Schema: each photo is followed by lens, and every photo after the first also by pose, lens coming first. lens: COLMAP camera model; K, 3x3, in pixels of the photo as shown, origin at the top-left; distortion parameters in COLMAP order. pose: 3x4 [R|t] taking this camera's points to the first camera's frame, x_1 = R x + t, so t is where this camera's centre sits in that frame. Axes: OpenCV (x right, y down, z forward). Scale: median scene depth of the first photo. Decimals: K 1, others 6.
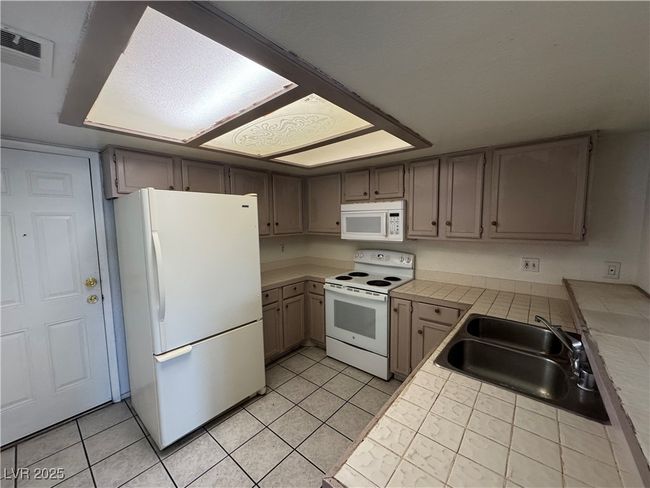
lens RADIAL K [[259.2, 0, 324.0], [0, 259.2, 244.2], [0, 0, 1]] dist [-0.000769, -0.000174]
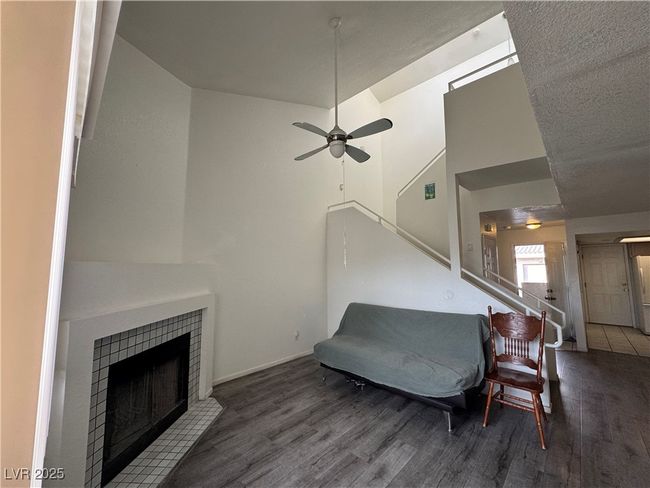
lens RADIAL K [[259.2, 0, 323.3], [0, 259.2, 243.5], [0, 0, 1]] dist [-0.000769, -0.000174]
pose [[-0.069199, -0.085097, -0.993967, 2.624330], [-0.091280, 0.992716, -0.078635, 0.238473], [0.993418, 0.085287, -0.076462, -2.534710]]
